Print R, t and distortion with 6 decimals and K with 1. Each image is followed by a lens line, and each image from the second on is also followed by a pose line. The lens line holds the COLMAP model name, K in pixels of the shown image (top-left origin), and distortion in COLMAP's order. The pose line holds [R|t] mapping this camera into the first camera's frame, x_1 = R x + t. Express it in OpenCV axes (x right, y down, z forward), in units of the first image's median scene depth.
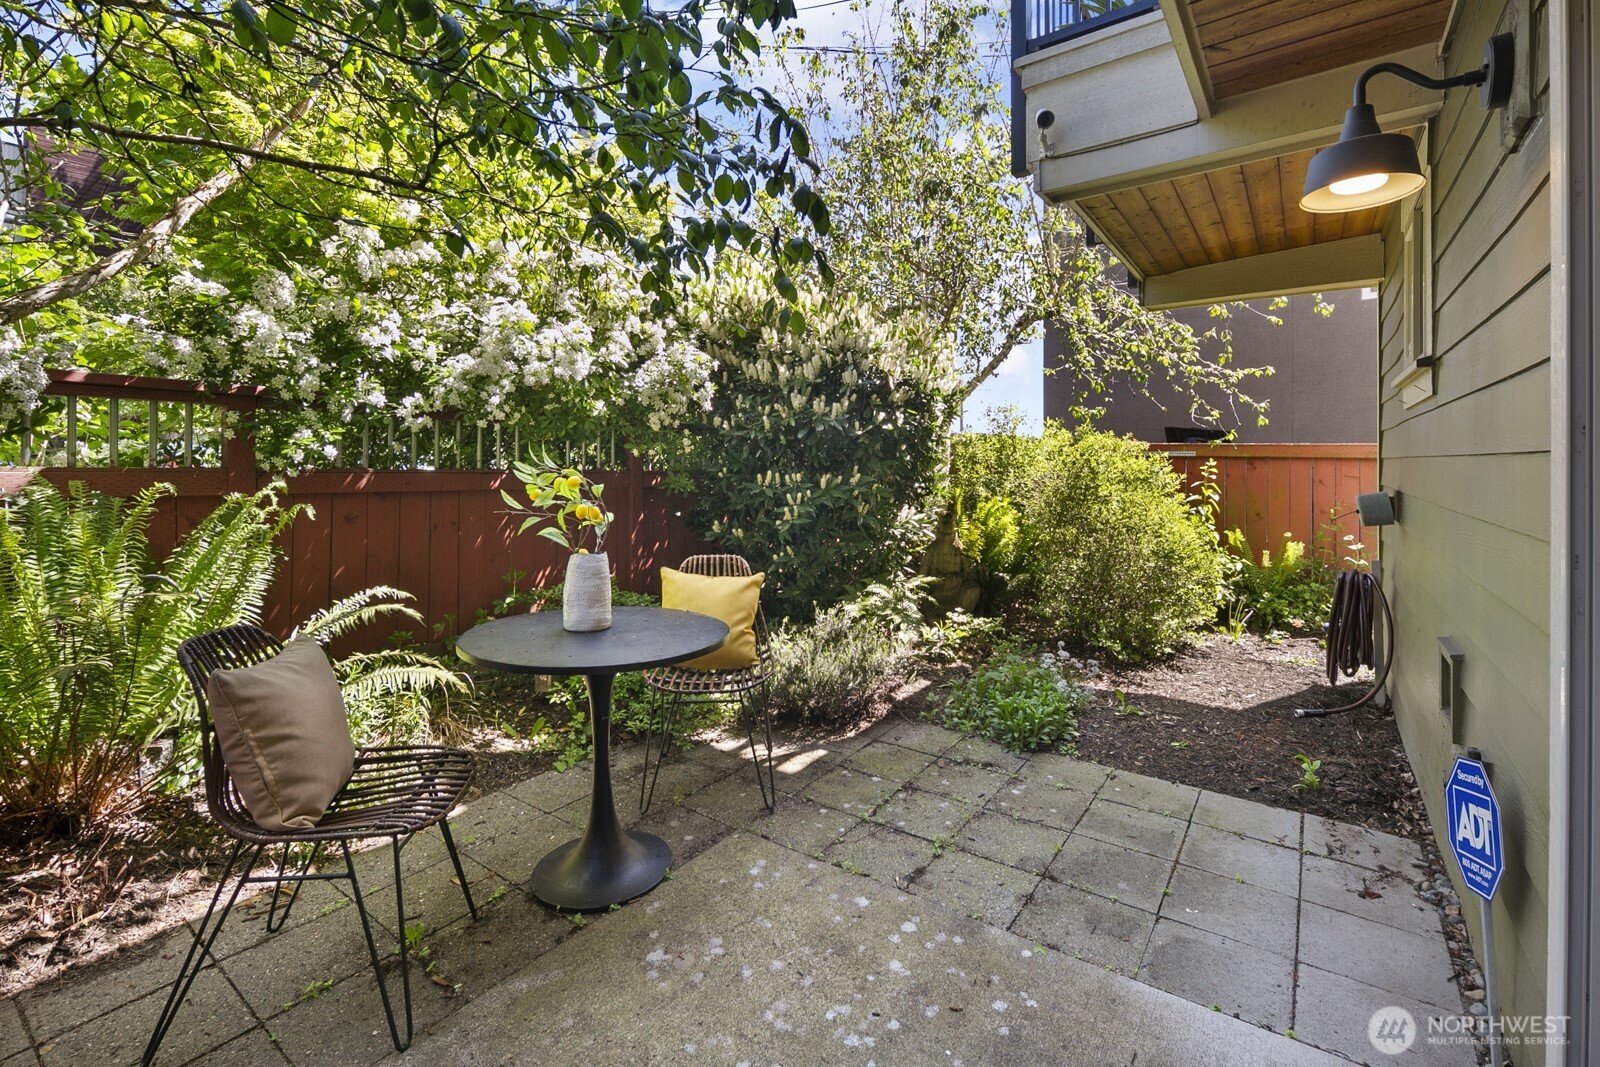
lens RADIAL K [[702.8, 0, 788.6], [0, 702.8, 465.2], [0, 0, 1]] dist [0.001376, 0.000094]
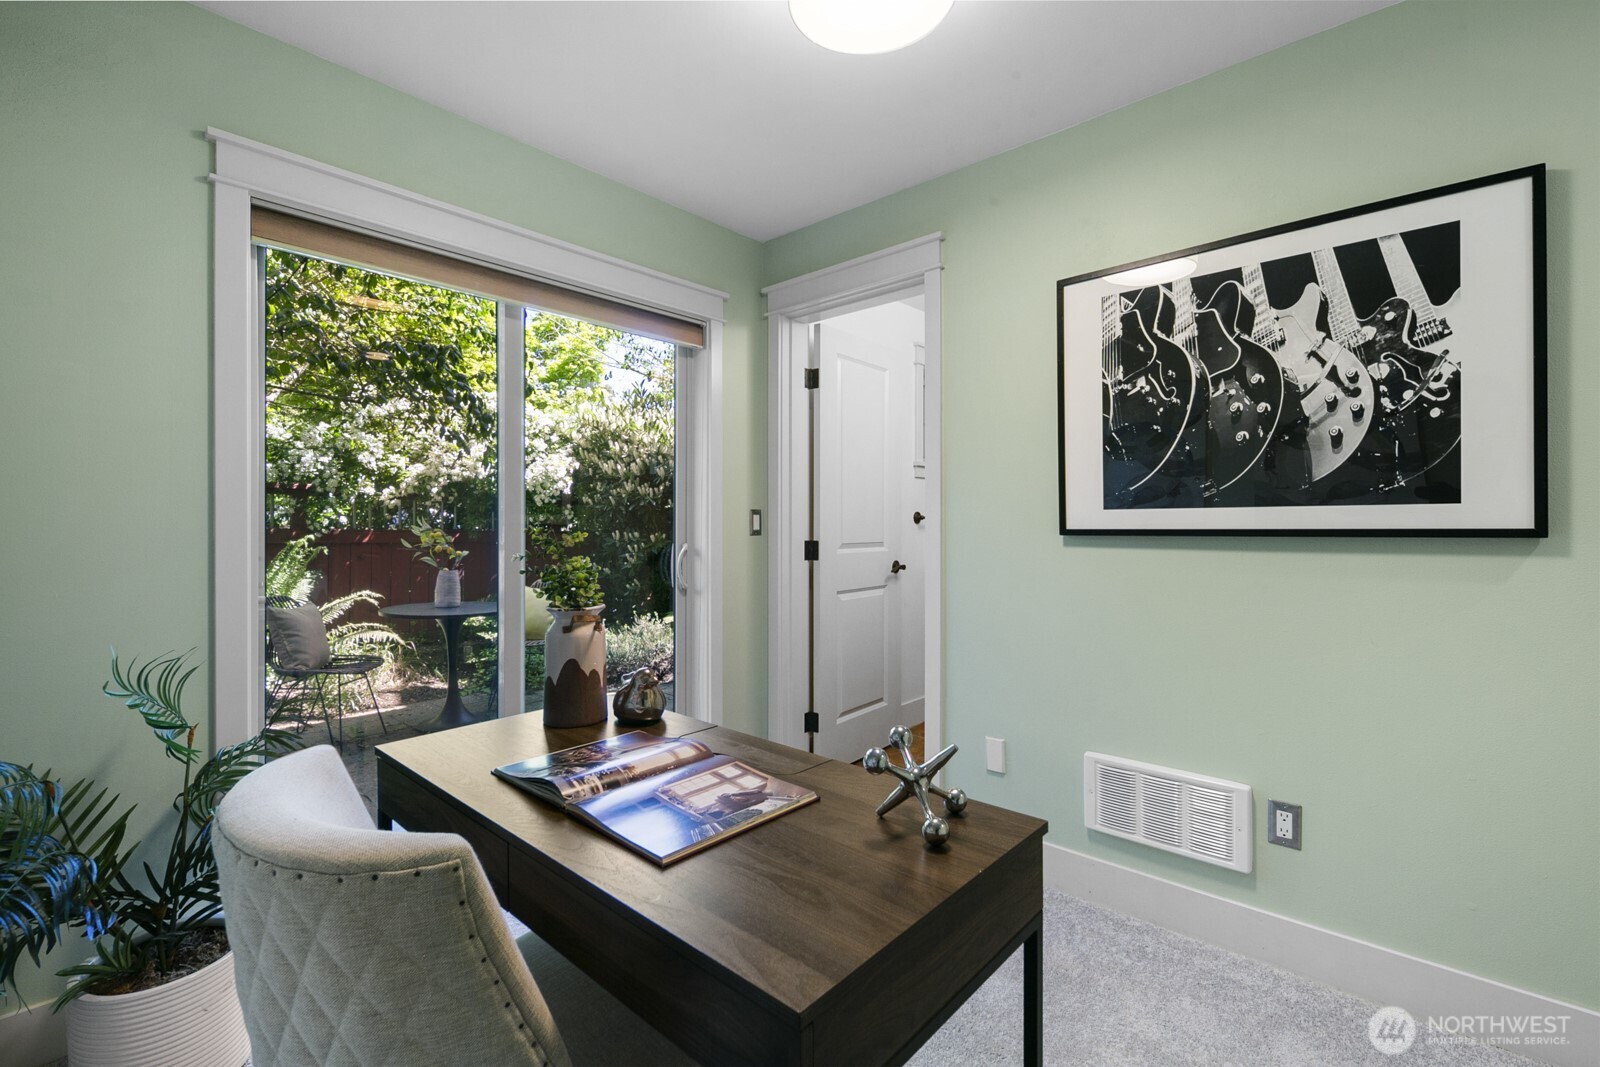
lens RADIAL K [[702.8, 0, 800.3], [0, 702.8, 531.2], [0, 0, 1]] dist [0.001376, 0.000094]
pose [[0.995268, -0.001250, -0.097163, 0.721277], [0.001638, 0.999991, 0.003906, 0.005528], [0.097157, -0.004046, 0.995261, -0.720208]]
